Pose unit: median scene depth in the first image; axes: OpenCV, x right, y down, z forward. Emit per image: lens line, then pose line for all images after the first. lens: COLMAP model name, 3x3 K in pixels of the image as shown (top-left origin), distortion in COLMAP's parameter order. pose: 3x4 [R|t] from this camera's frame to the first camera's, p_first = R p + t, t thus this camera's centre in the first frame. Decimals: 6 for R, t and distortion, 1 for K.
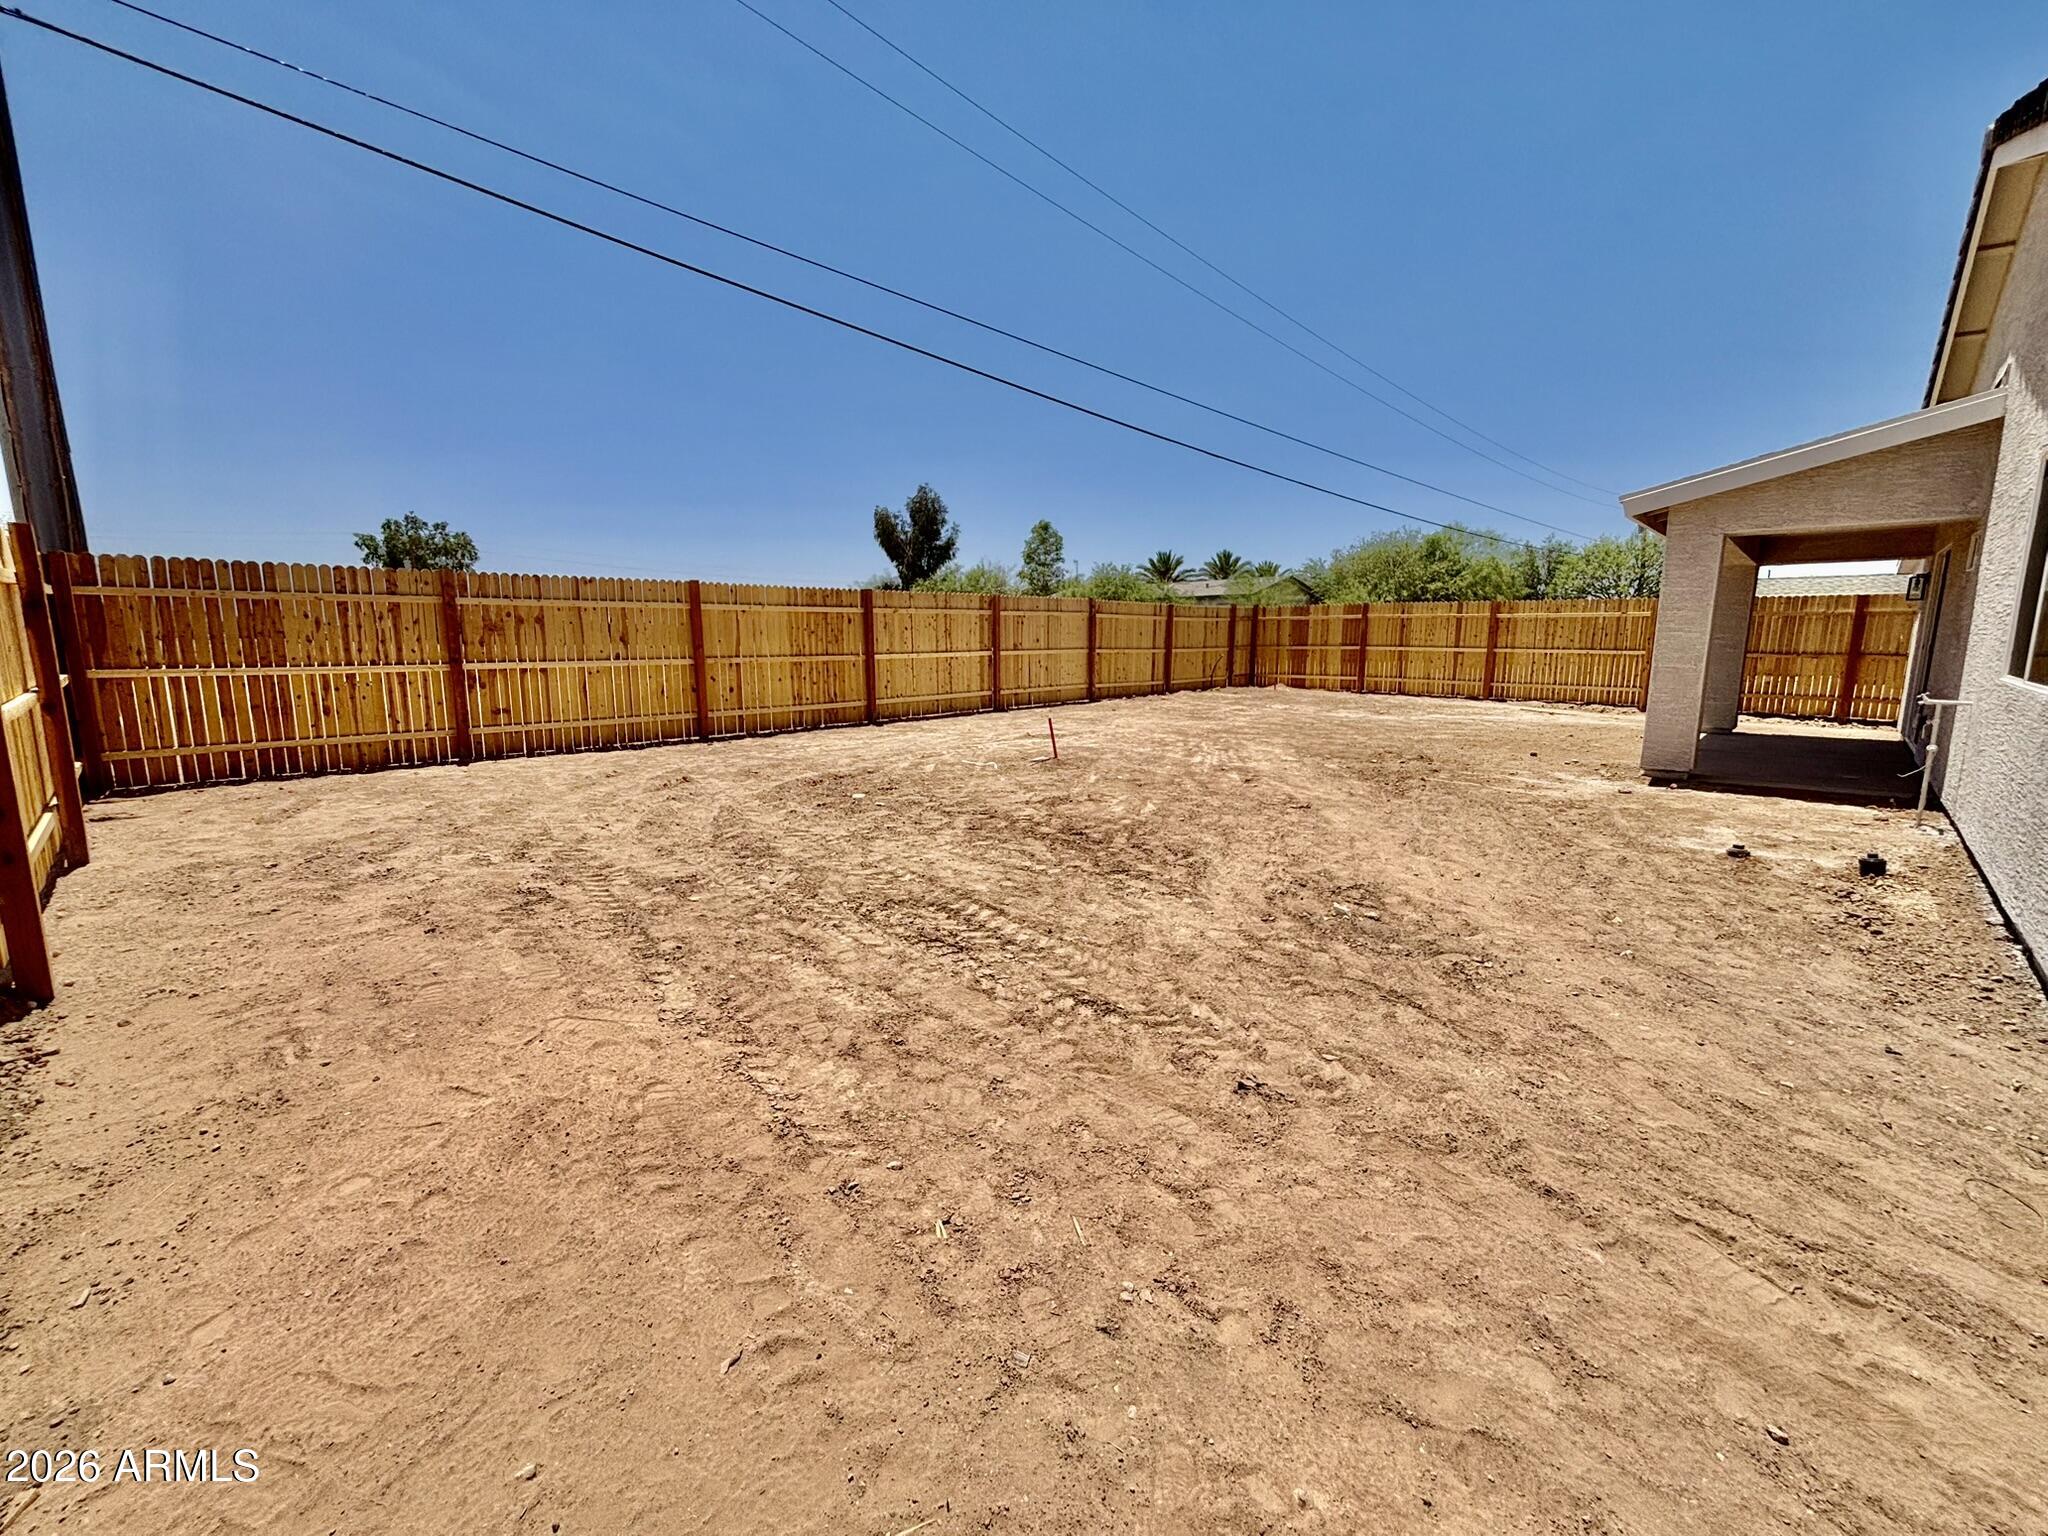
lens RADIAL K [[832.2, 0, 1012.5], [0, 832.2, 763.1], [0, 0, 1]] dist [0.001346, -0.000577]
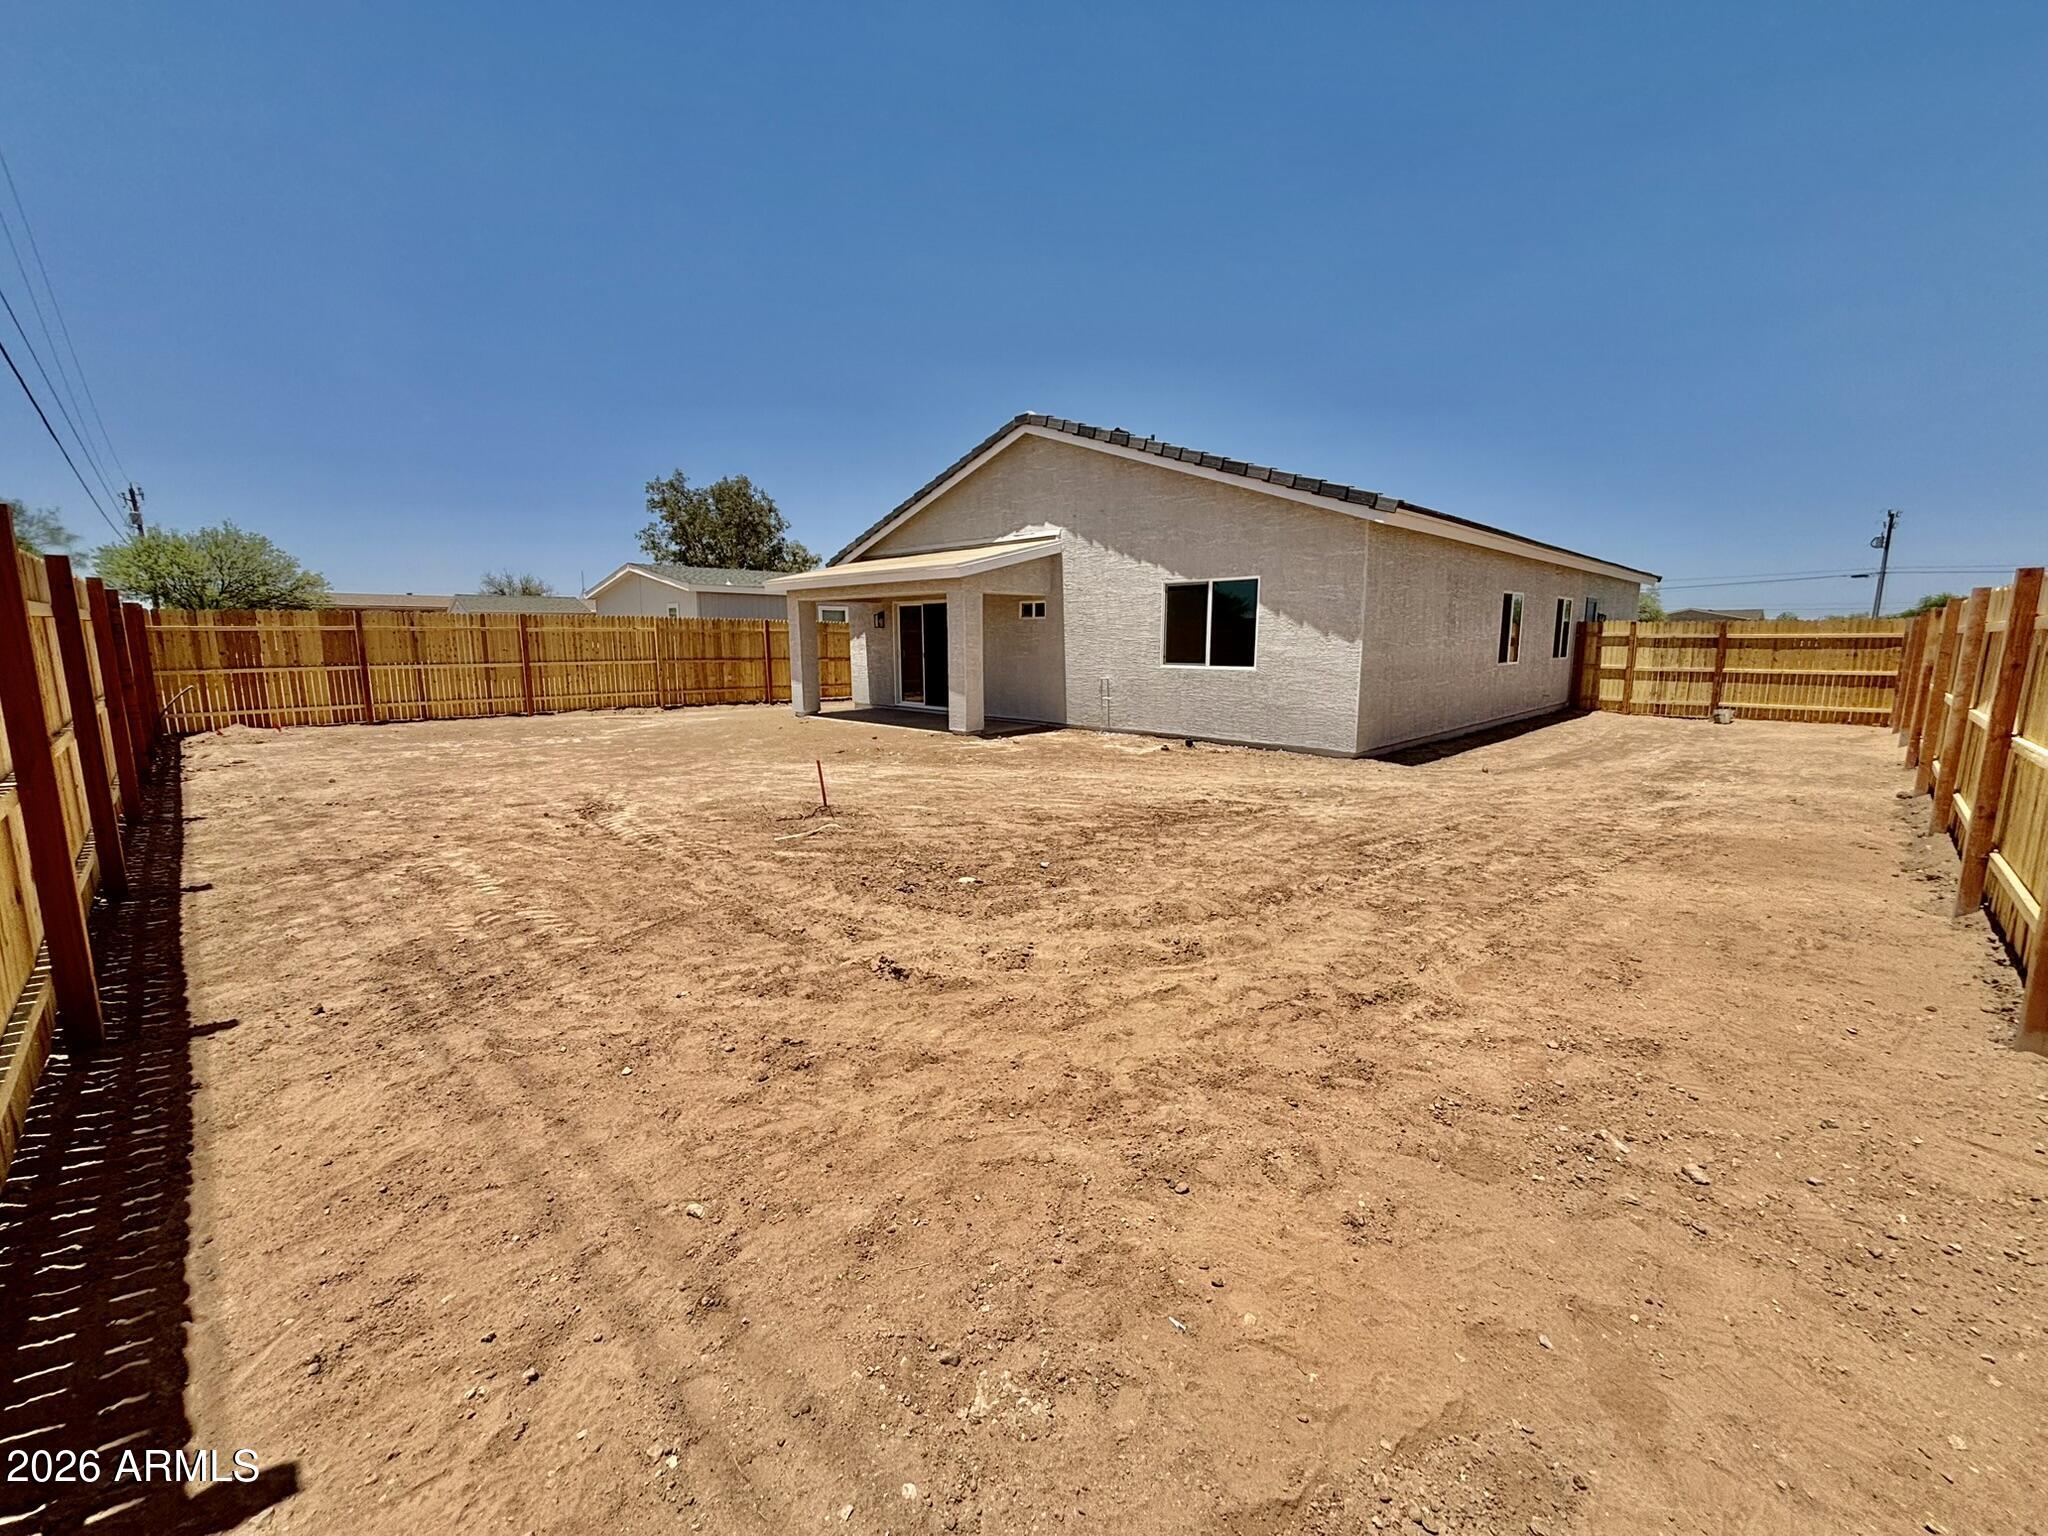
lens RADIAL K [[832.2, 0, 1013.2], [0, 832.2, 768.0], [0, 0, 1]] dist [0.001346, -0.000577]
pose [[0.011821, -0.159186, 0.987178, -0.487397], [0.157240, 0.975260, 0.155382, -0.092053], [-0.987490, 0.153387, 0.036559, 0.483172]]
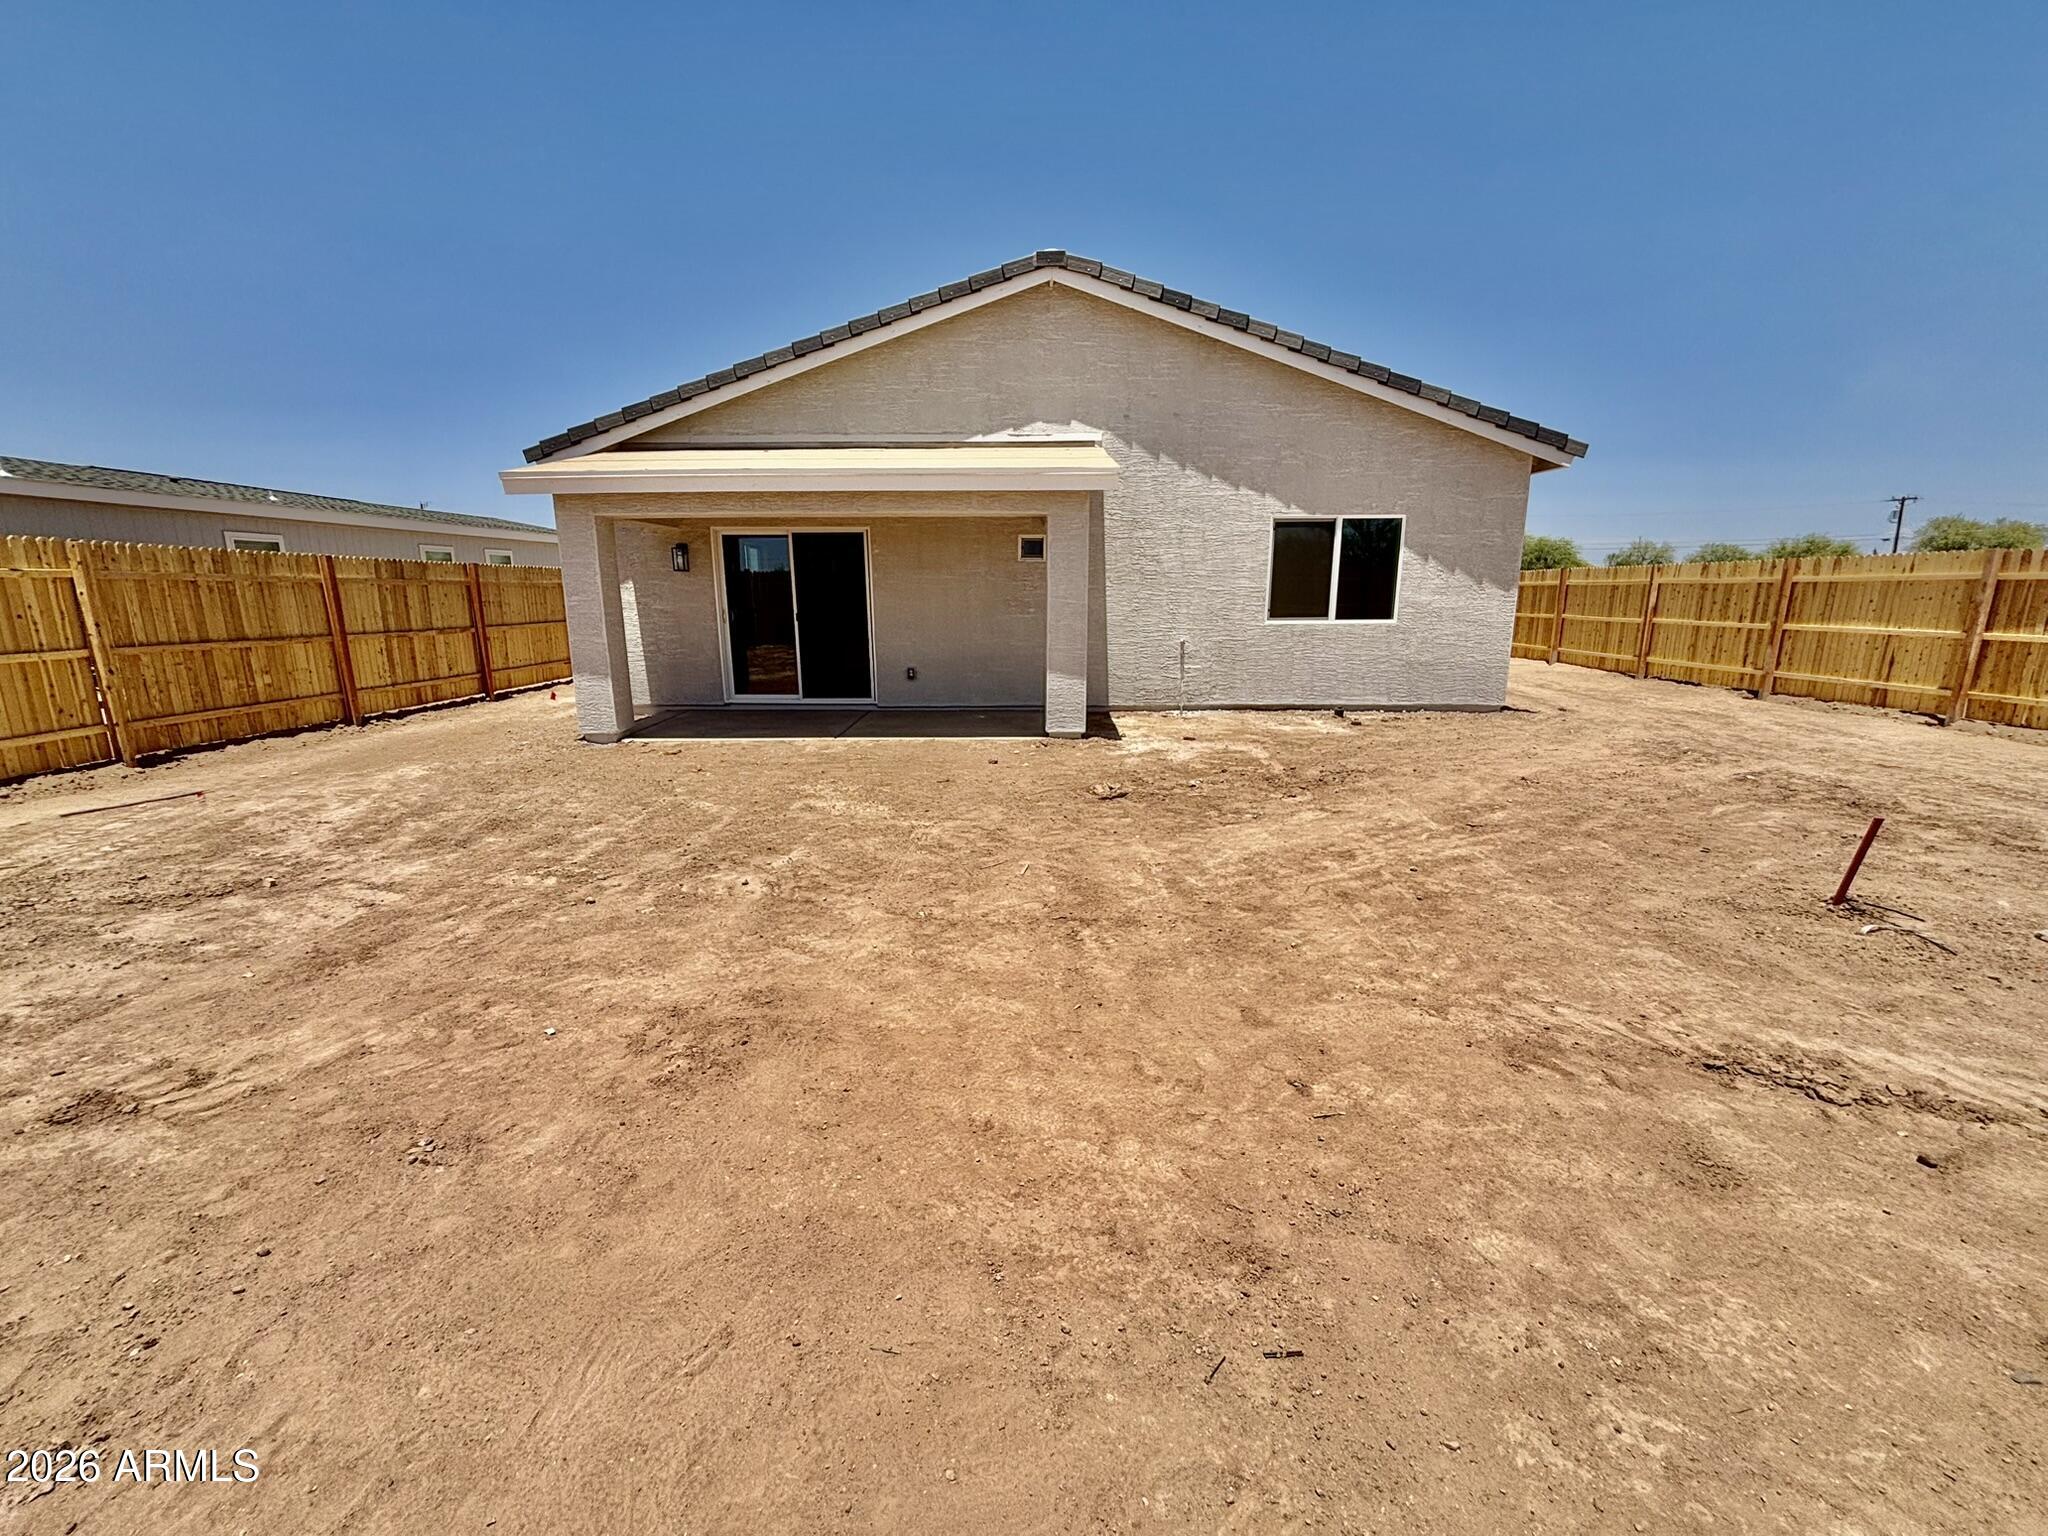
lens RADIAL K [[832.2, 0, 1023.6], [0, 832.2, 763.2], [0, 0, 1]] dist [0.001346, -0.000577]
pose [[-0.694131, -0.147025, 0.704674, 0.027487], [0.114520, 0.943898, 0.309744, -0.166647], [-0.710681, 0.295702, -0.638352, 0.984021]]
